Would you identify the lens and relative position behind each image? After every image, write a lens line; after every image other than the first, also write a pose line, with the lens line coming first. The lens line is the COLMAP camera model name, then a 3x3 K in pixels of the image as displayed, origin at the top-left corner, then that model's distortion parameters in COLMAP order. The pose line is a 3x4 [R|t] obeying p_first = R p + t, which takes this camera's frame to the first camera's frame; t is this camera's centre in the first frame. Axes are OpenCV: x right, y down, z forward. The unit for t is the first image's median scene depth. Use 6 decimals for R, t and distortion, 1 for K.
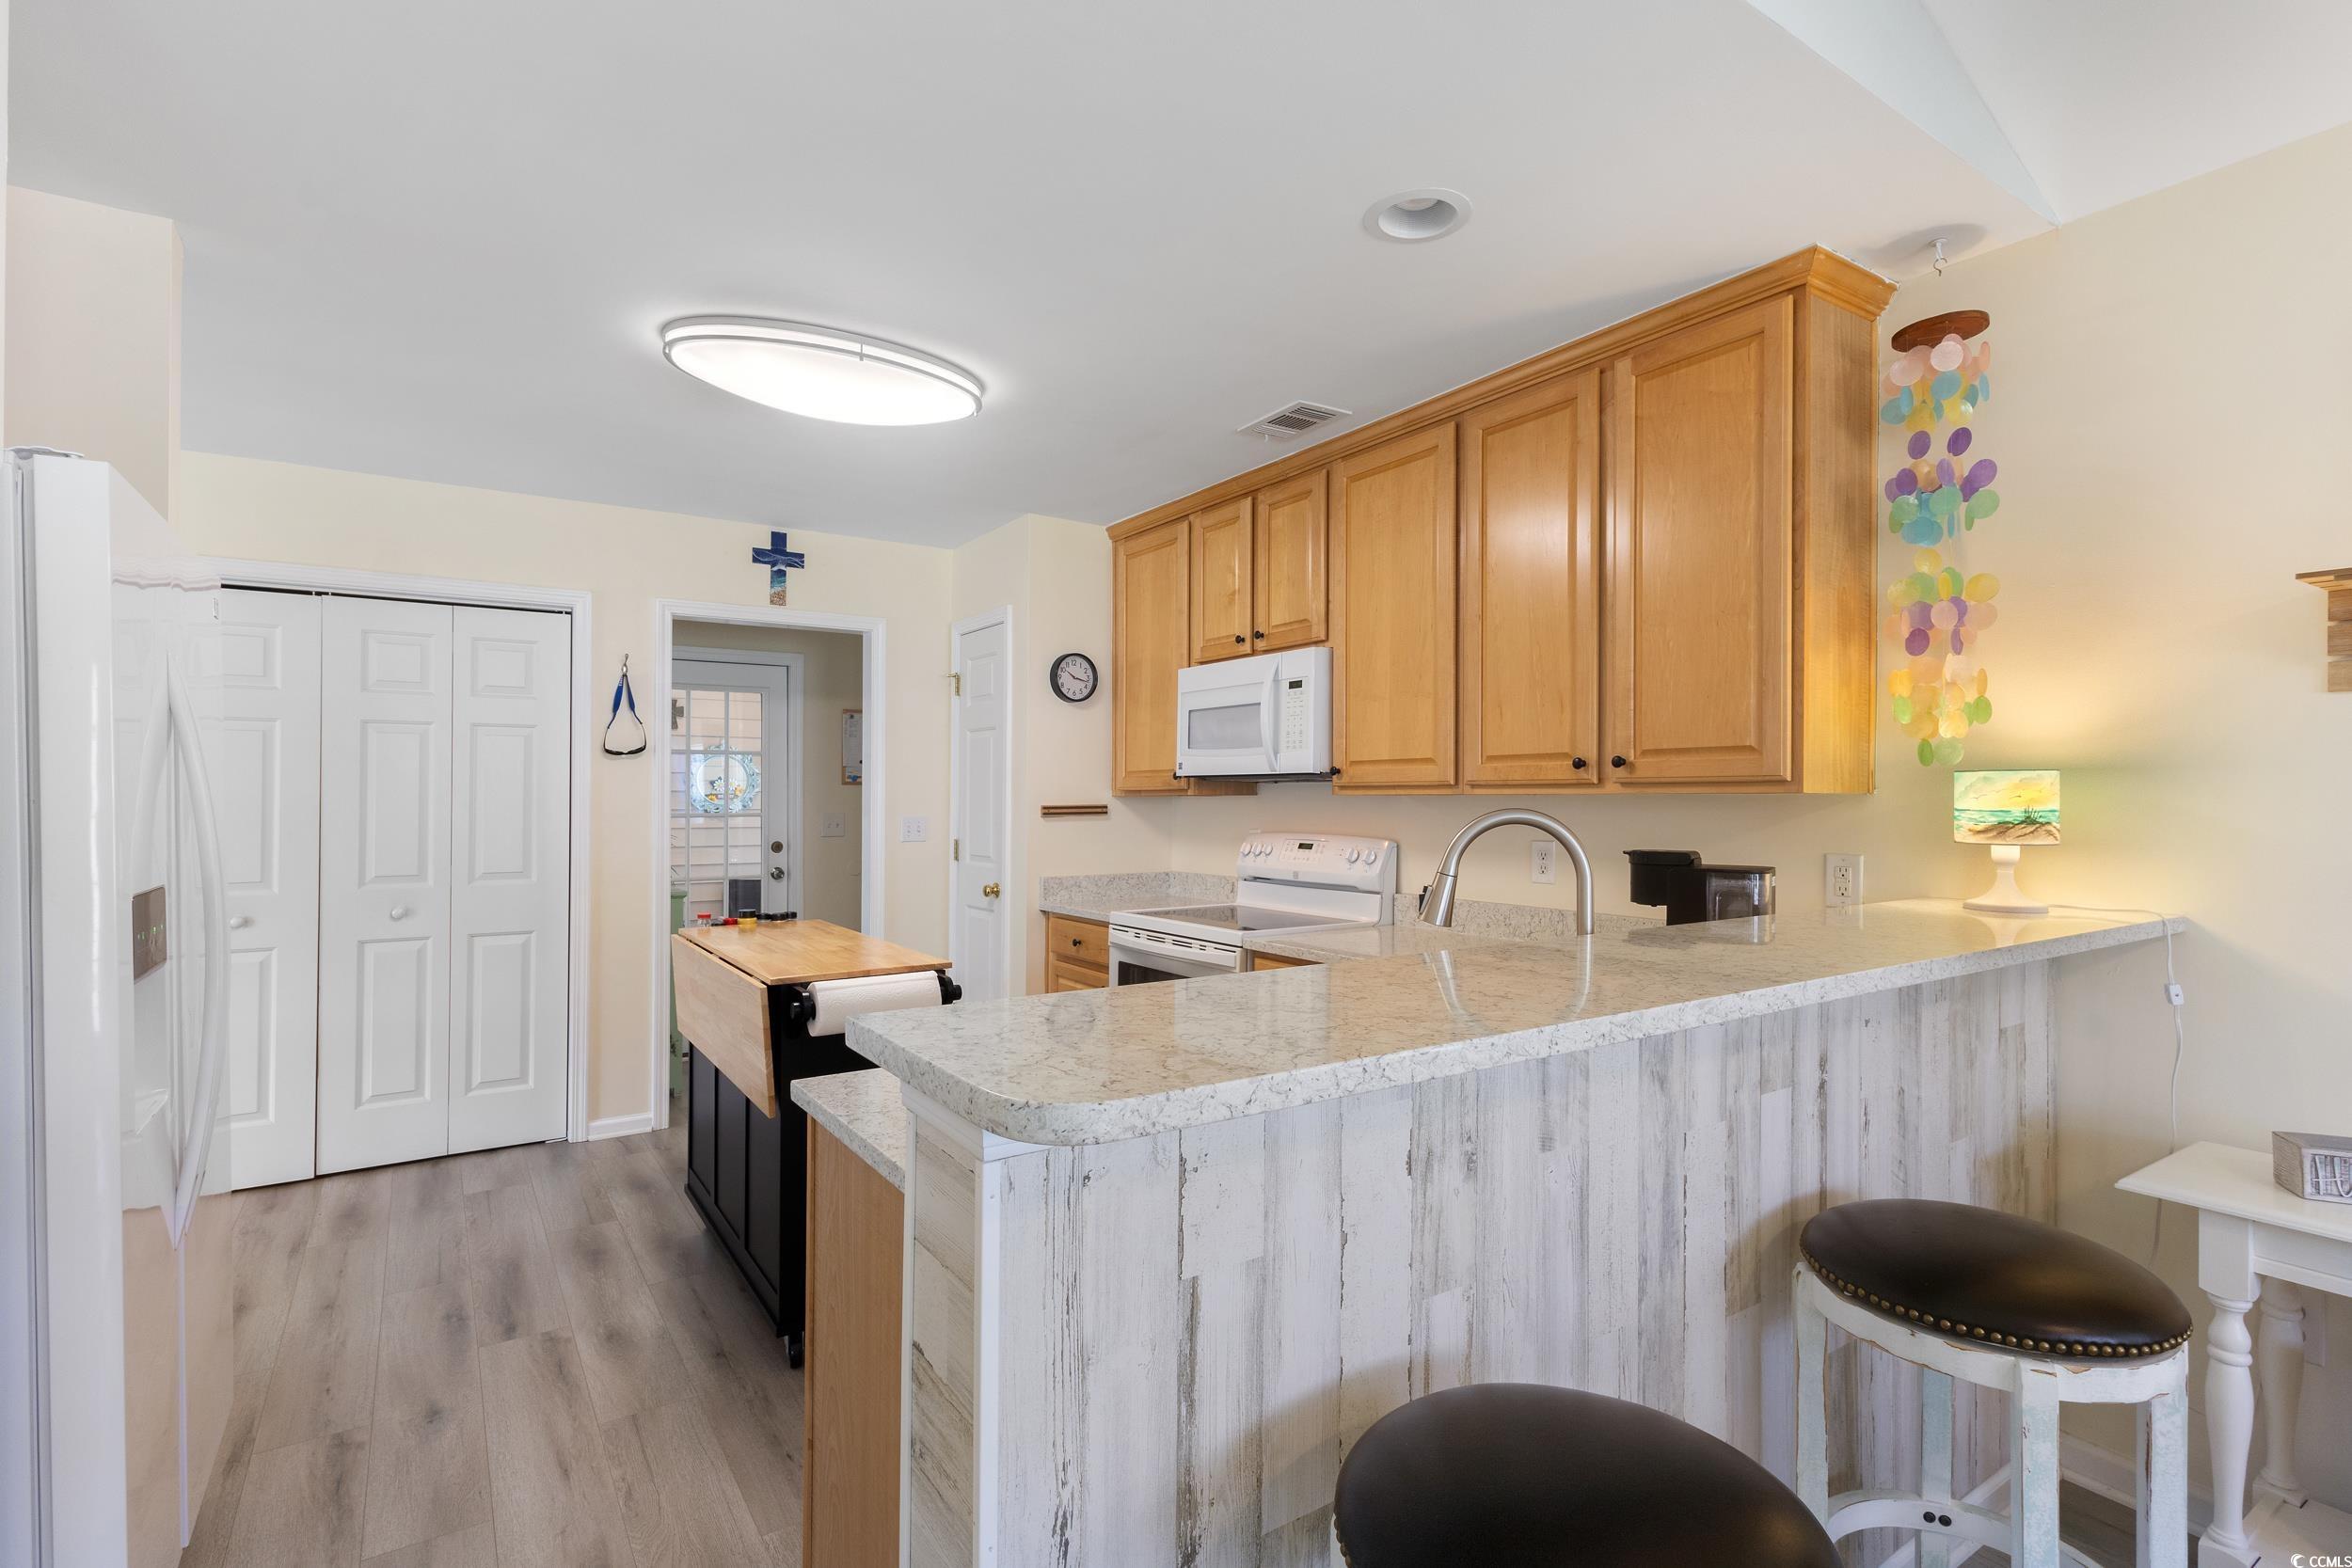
lens RADIAL K [[1098.3, 0, 1172.6], [0, 1098.3, 796.6], [0, 0, 1]] dist [0.009024, 0.001178]
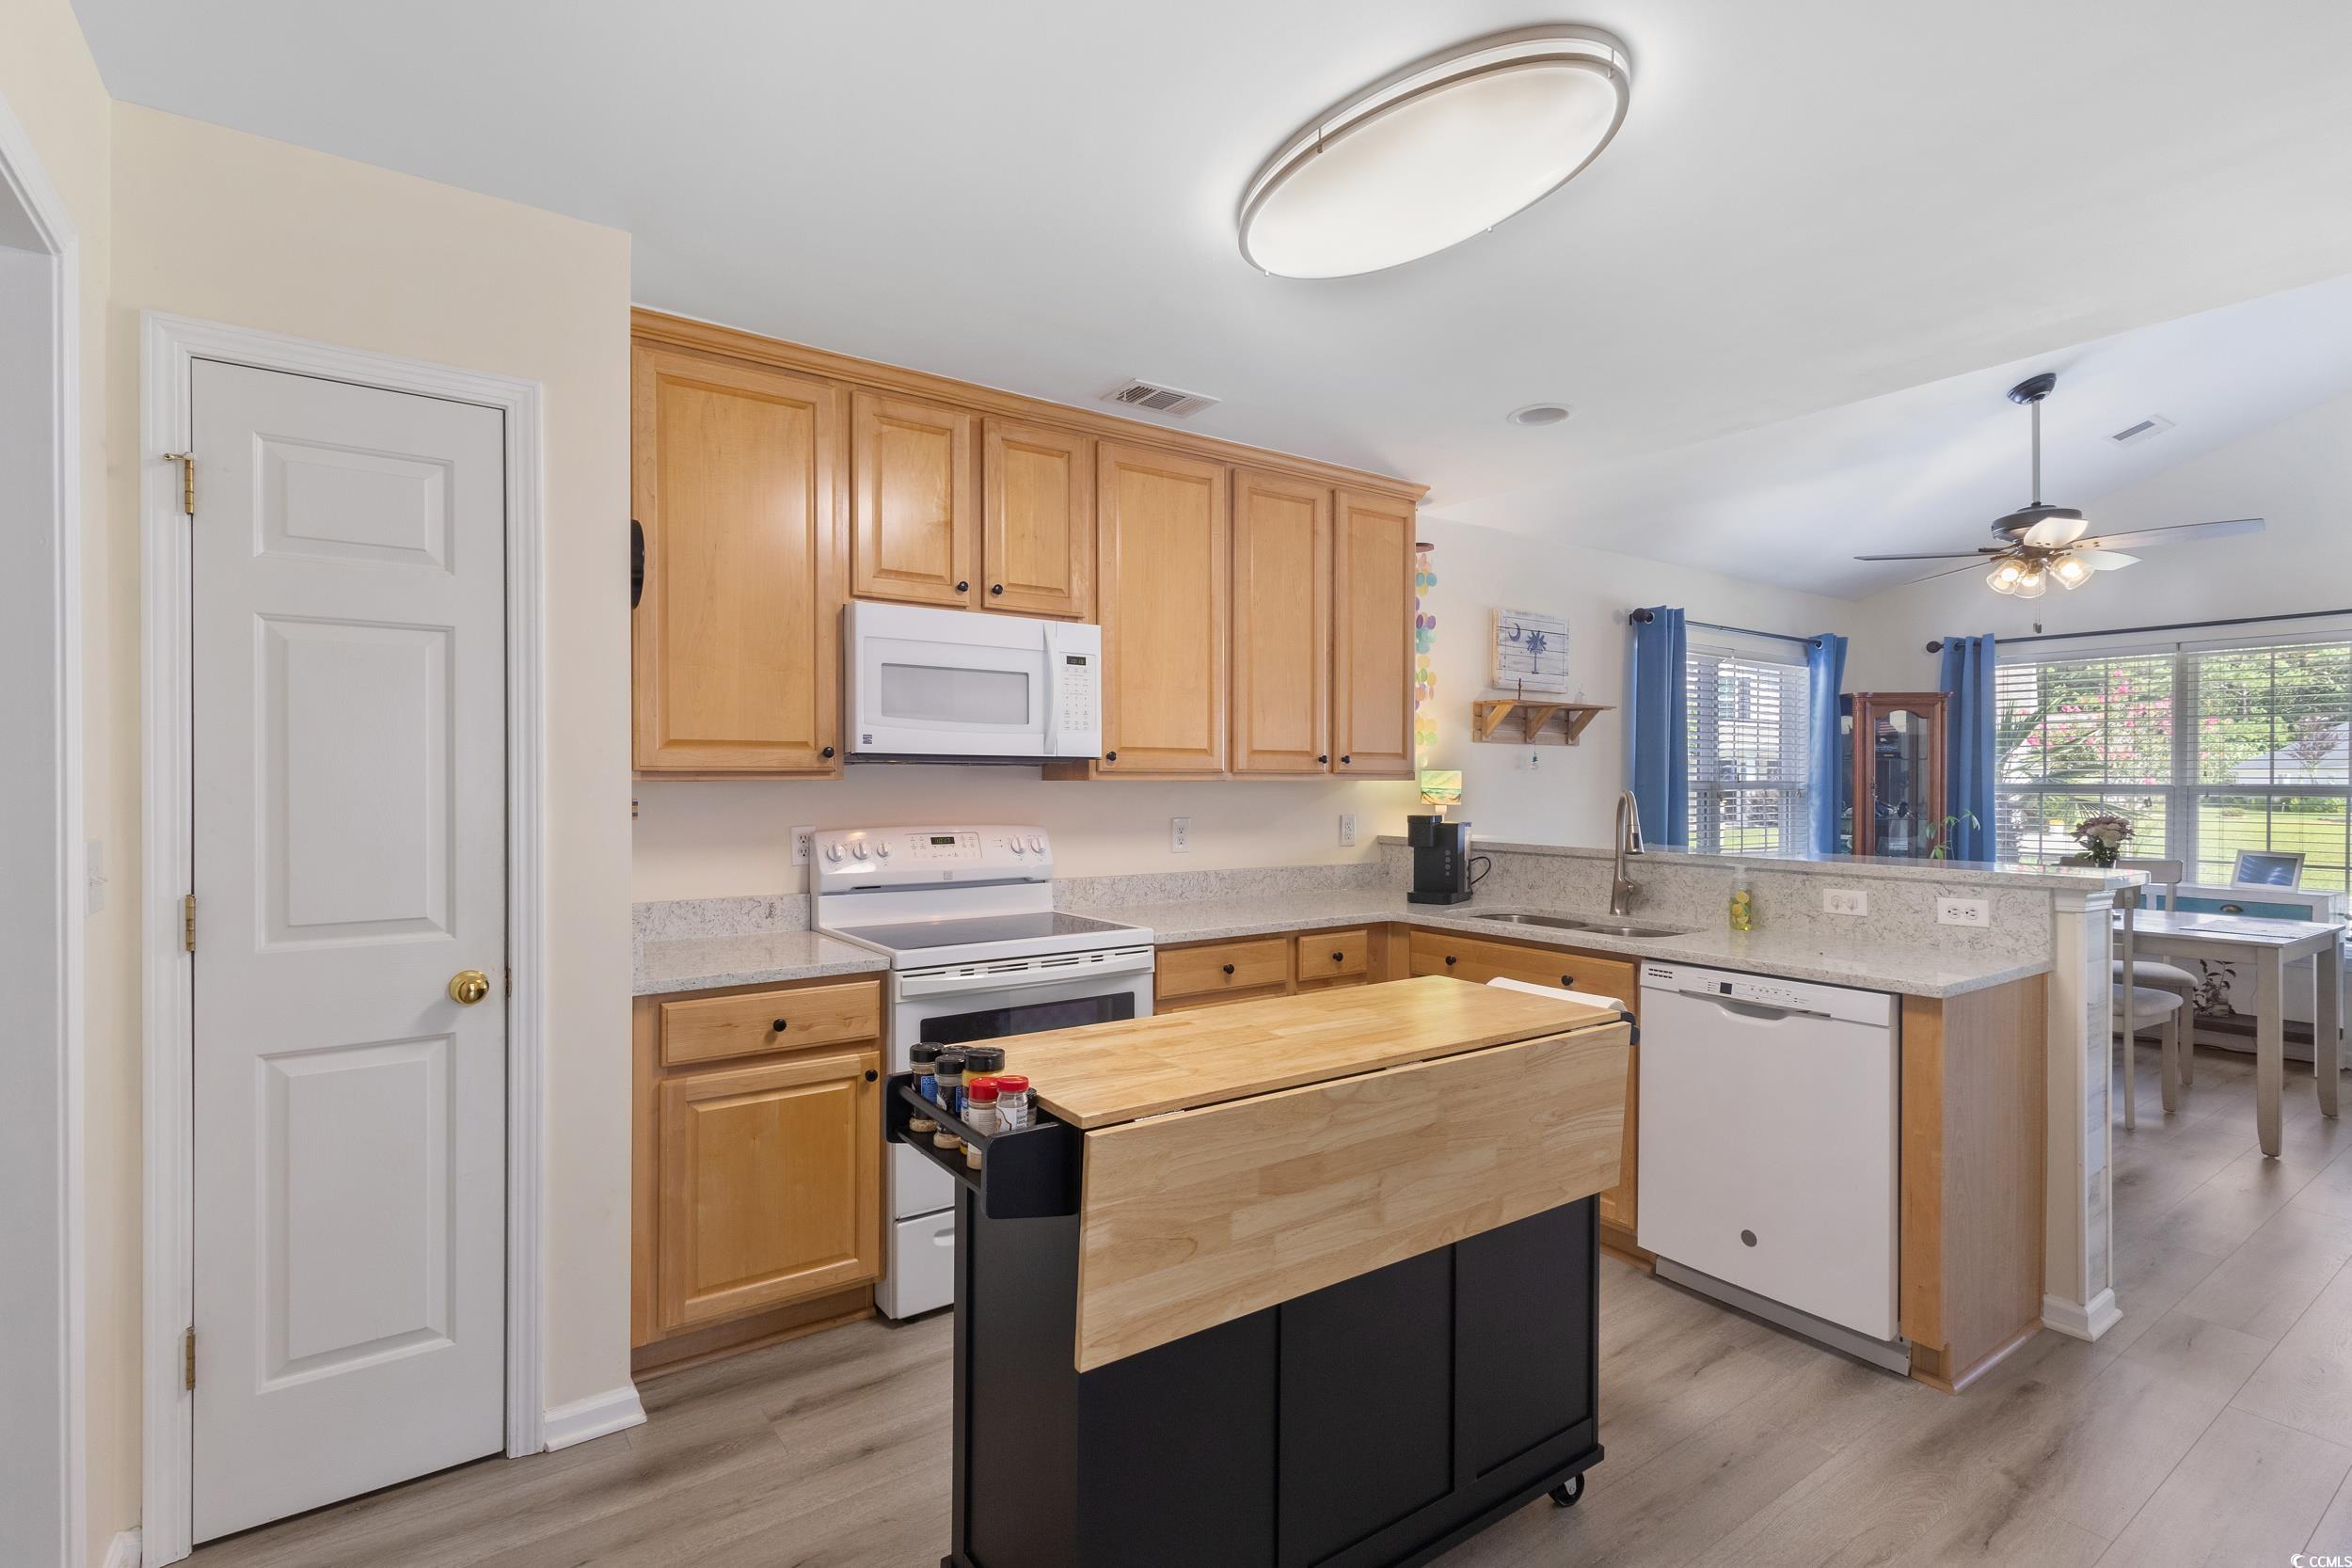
lens RADIAL K [[1098.3, 0, 1157.0], [0, 1098.3, 800.9], [0, 0, 1]] dist [0.009024, 0.001178]
pose [[-0.014327, -0.017784, 0.999739, -1.069695], [-0.001836, 0.999841, 0.017759, -0.001003], [-0.999896, -0.001581, -0.014357, 1.245585]]
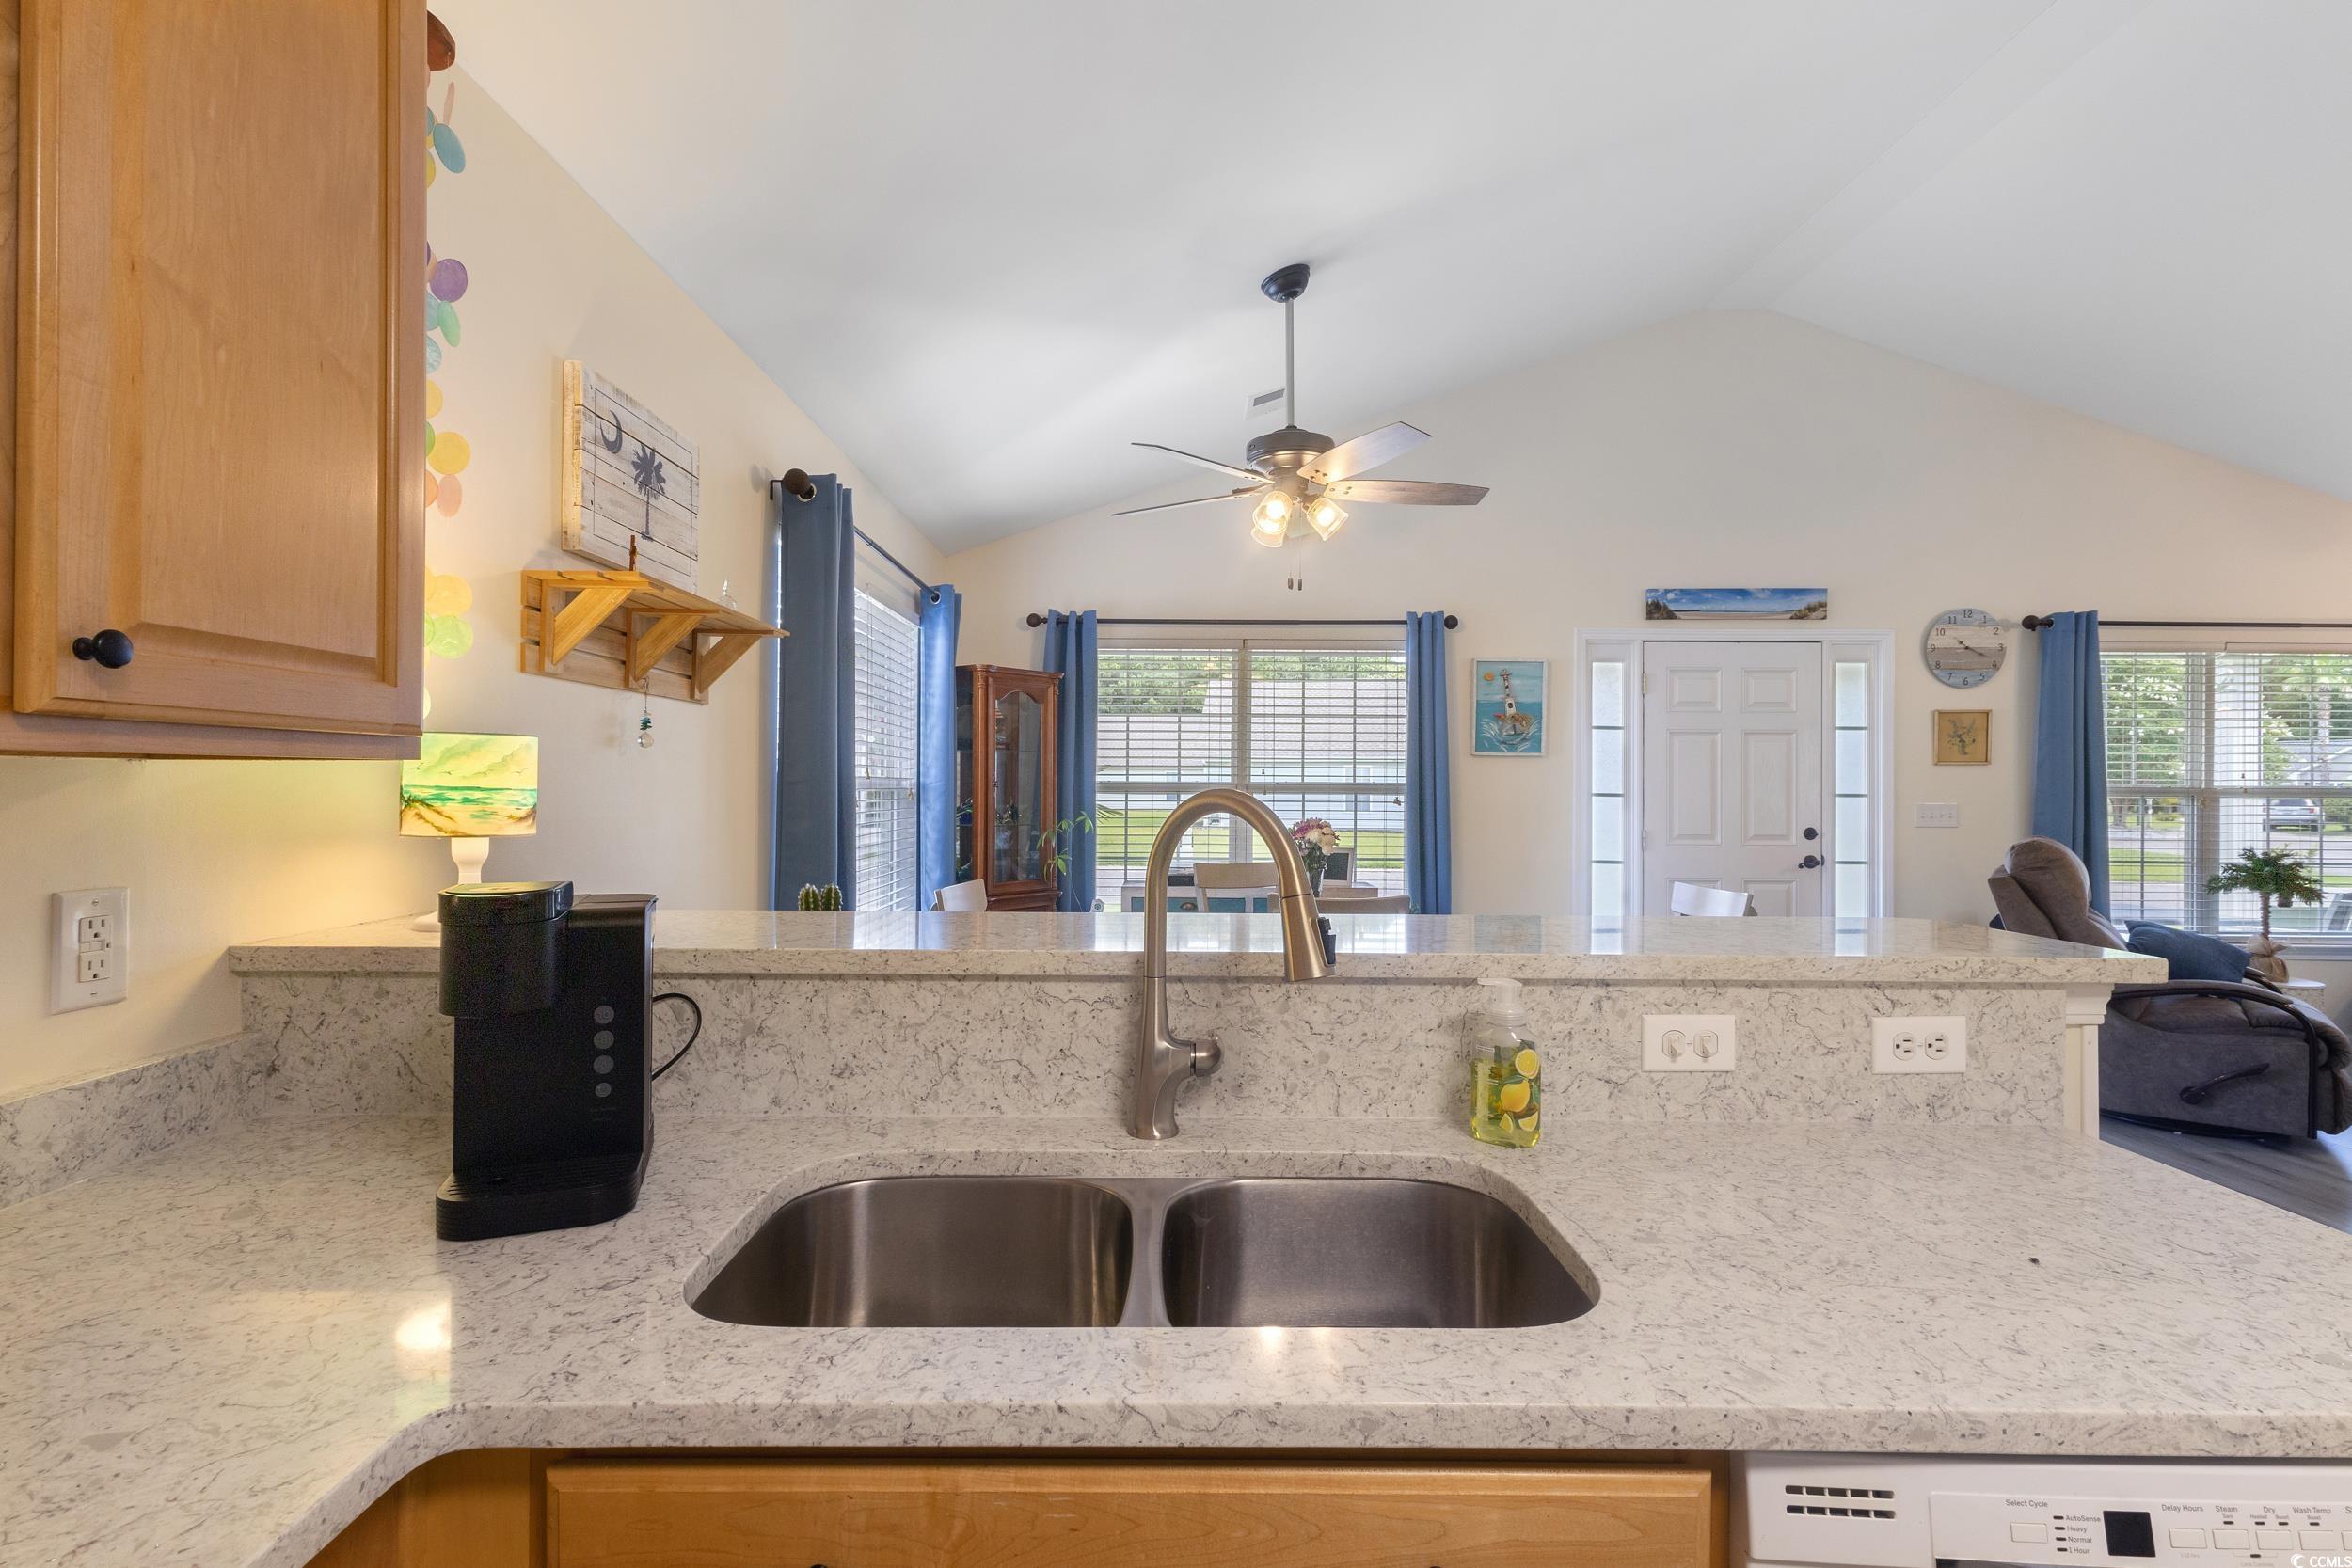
lens RADIAL K [[1098.3, 0, 1174.8], [0, 1098.3, 776.4], [0, 0, 1]] dist [0.009024, 0.001178]
pose [[-0.833348, 0.001262, 0.552748, -0.042220], [-0.004031, 0.999957, -0.008359, 0.006473], [-0.552735, -0.009194, -0.833307, 1.068274]]
